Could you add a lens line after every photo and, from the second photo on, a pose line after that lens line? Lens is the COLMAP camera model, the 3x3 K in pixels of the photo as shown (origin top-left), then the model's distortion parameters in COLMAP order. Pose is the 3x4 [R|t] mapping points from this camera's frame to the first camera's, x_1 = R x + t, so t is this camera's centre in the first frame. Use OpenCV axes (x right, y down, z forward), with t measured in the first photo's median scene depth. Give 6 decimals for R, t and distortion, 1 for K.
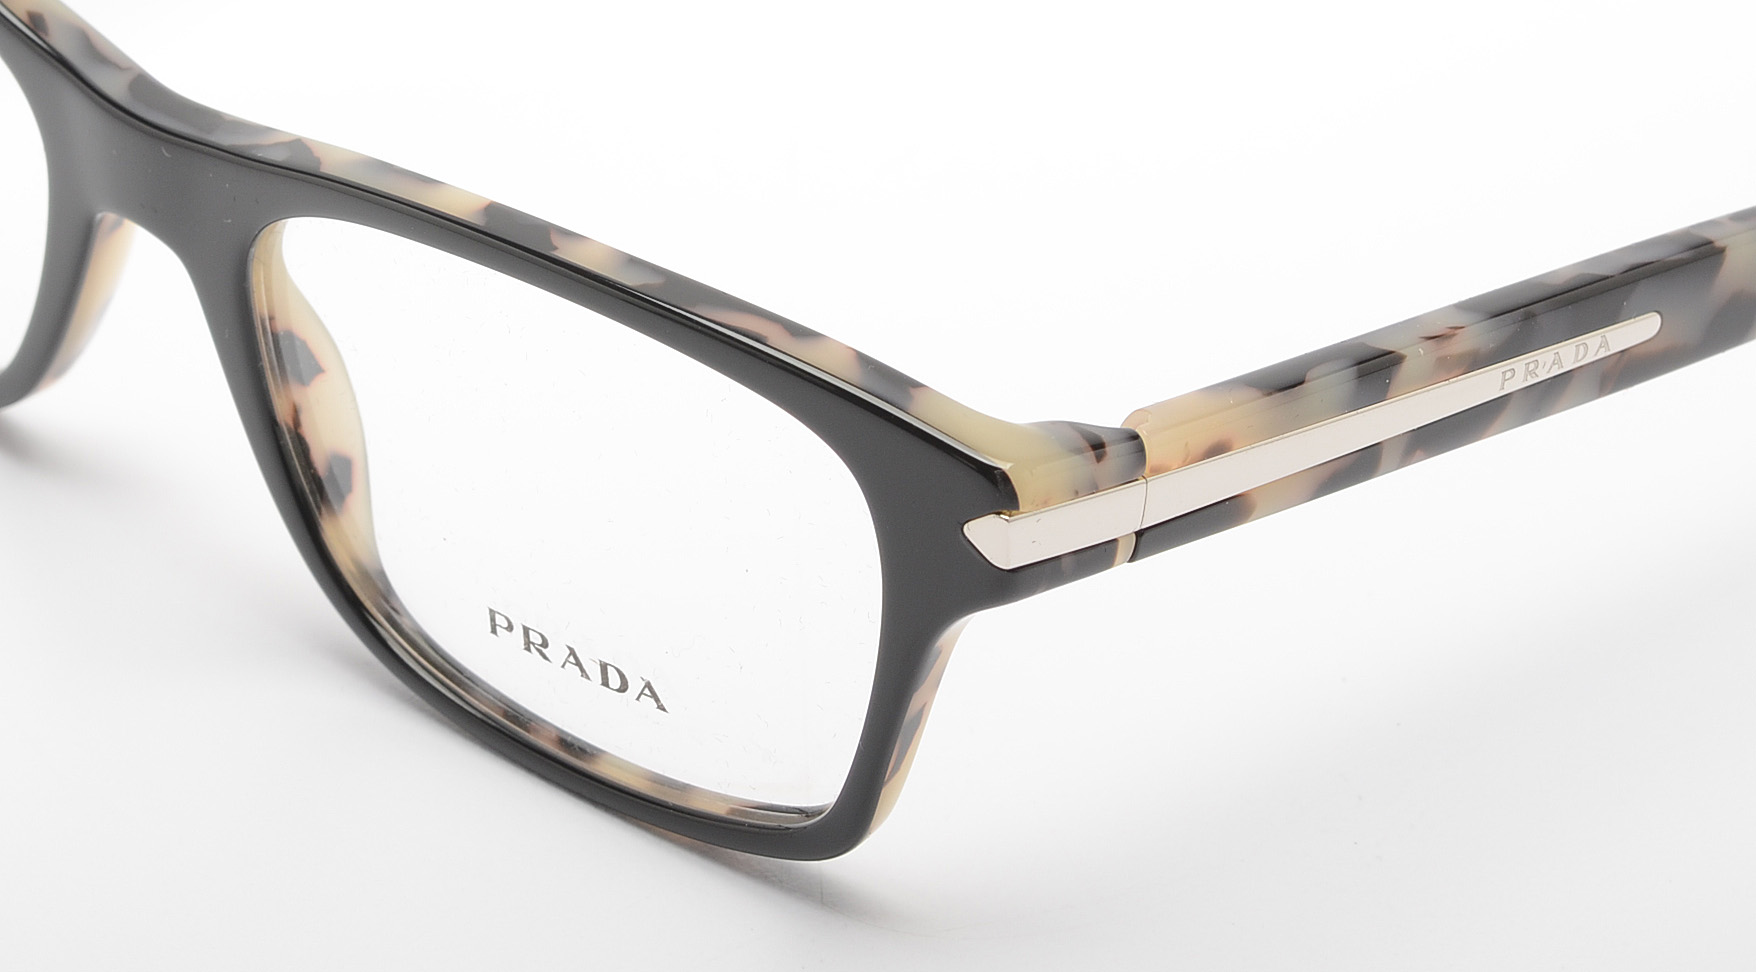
lens RADIAL K [[7714.2, 0, 876.4], [0, 7714.2, 486.0], [0, 0, 1]] dist [0.056403, 0.000000]
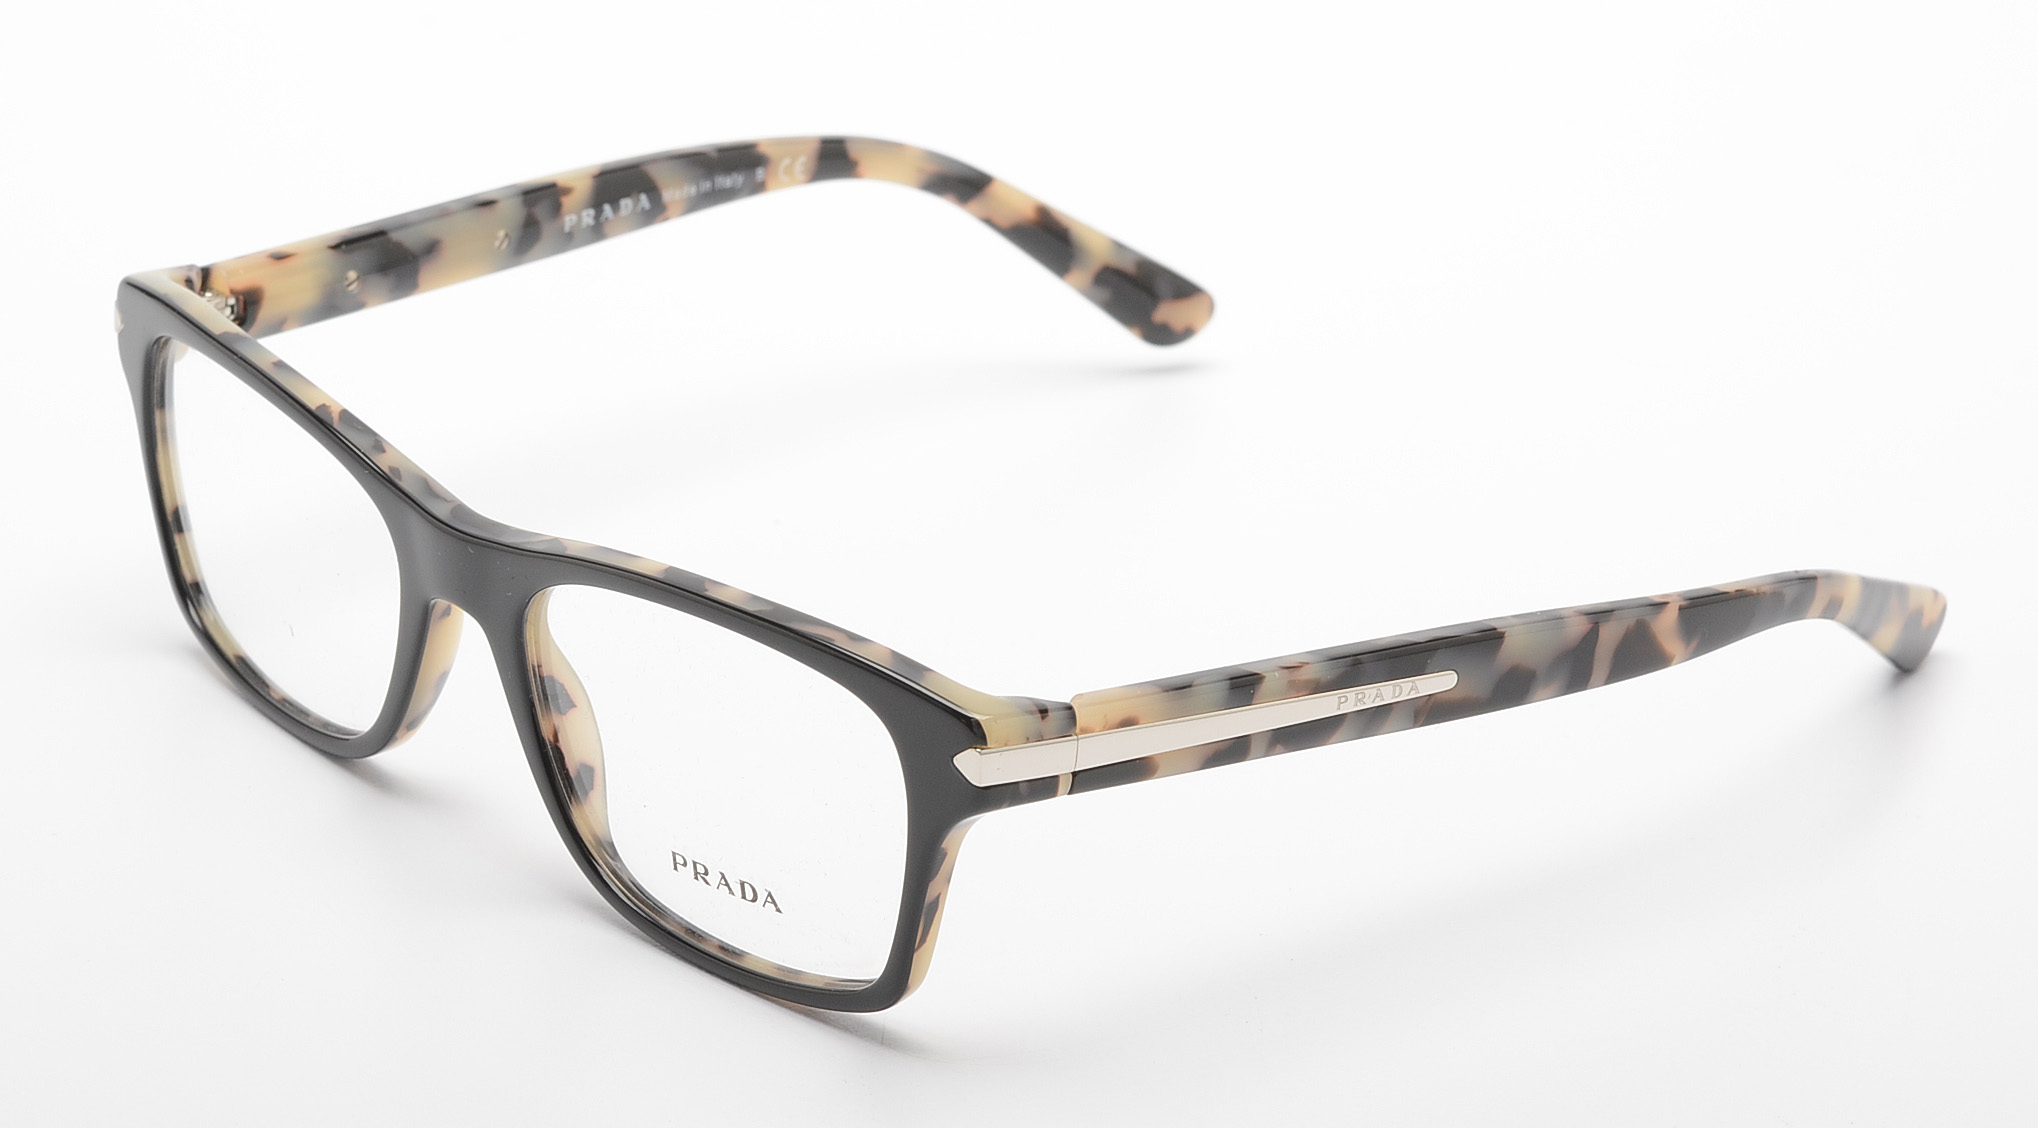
lens RADIAL K [[8953.0, 0, 1020.1], [0, 8953.0, 564.3], [0, 0, 1]] dist [0.056403, 0.000000]
pose [[0.995900, 0.014236, -0.089329, 0.173984], [-0.027689, 0.988112, -0.151224, 0.224410], [0.086114, 0.153077, 0.984455, -0.728877]]
